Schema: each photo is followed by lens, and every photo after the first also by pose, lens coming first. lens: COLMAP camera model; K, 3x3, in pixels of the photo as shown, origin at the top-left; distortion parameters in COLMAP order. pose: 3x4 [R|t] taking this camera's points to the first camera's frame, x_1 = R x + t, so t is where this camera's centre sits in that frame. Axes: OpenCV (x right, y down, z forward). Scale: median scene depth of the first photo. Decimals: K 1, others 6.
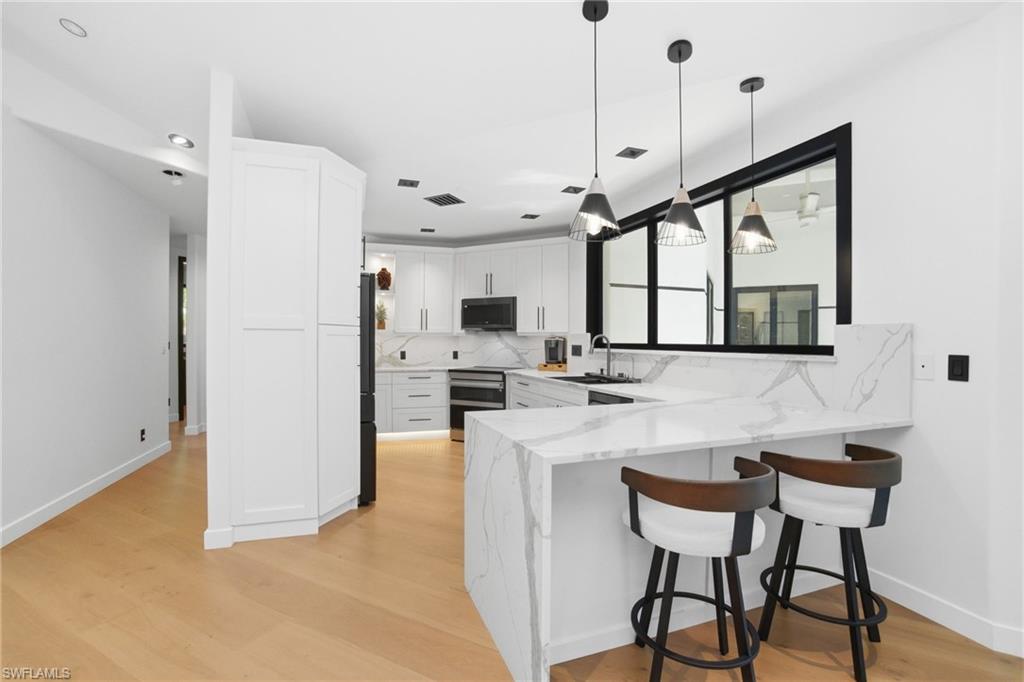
lens RADIAL K [[455.6, 0, 512.0], [0, 455.6, 341.0], [0, 0, 1]] dist [-0.045990, -0.000021]
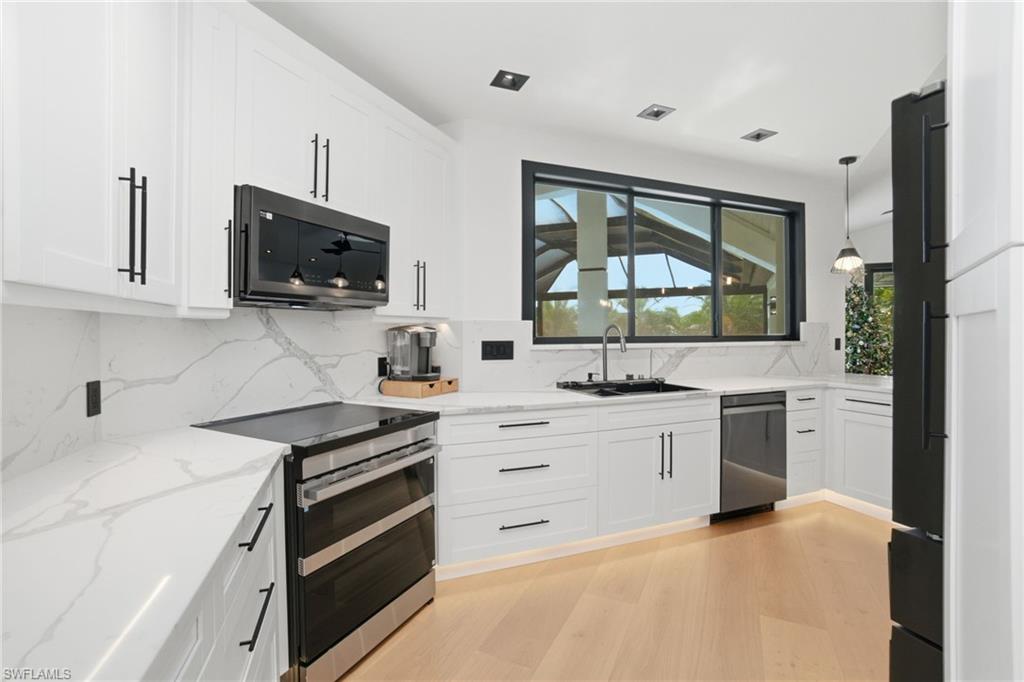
lens RADIAL K [[469.0, 0, 510.2], [0, 469.0, 327.7], [0, 0, 1]] dist [-0.083005, -0.000018]
pose [[-0.038380, 0.001766, 0.999262, -0.406141], [-0.000120, 0.999998, -0.001772, -0.006136], [-0.999263, -0.000188, -0.038379, 0.898797]]
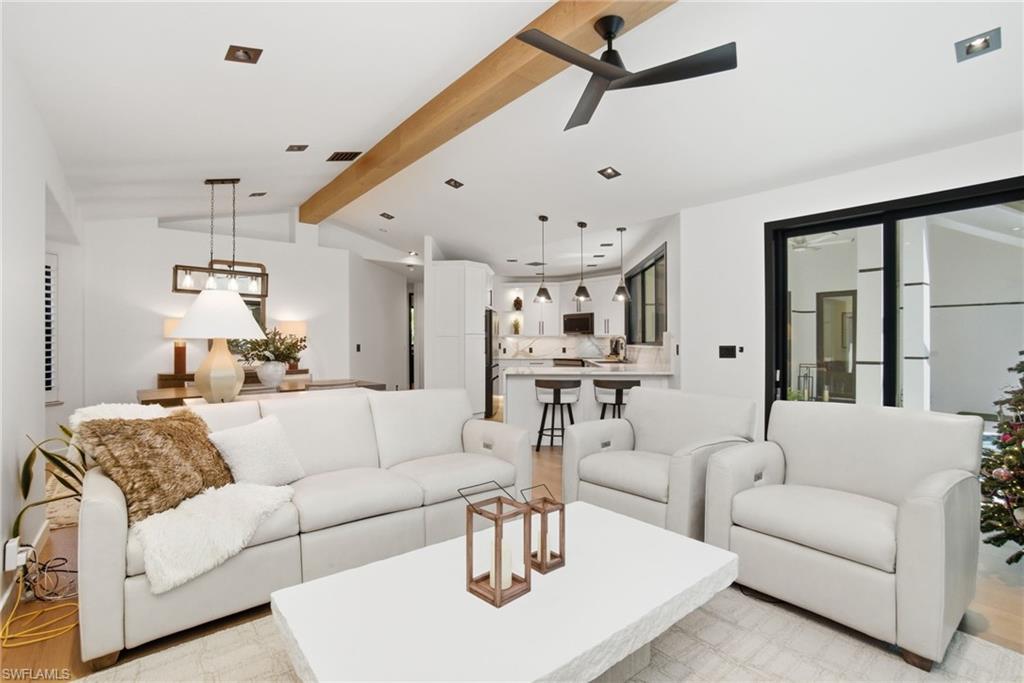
lens RADIAL K [[473.1, 0, 515.5], [0, 473.1, 337.8], [0, 0, 1]] dist [-0.001699, 0.000032]
pose [[0.916278, -0.009917, -0.400421, 0.416231], [0.006610, 0.999932, -0.009639, 0.003778], [0.400489, 0.006185, 0.916281, -0.605498]]
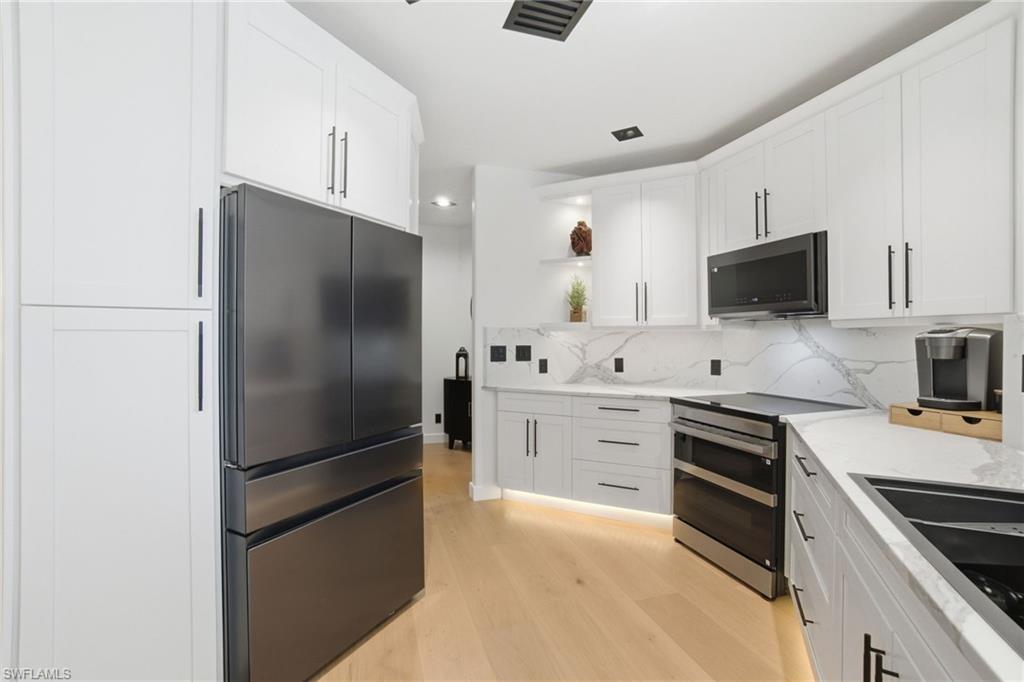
lens RADIAL K [[473.1, 0, 515.5], [0, 473.1, 337.3], [0, 0, 1]] dist [-0.001699, 0.000032]
pose [[0.713701, -0.008177, -0.700402, 0.104857], [0.006063, 0.999967, -0.005496, -0.002421], [0.700424, -0.000324, 0.713727, 0.510799]]
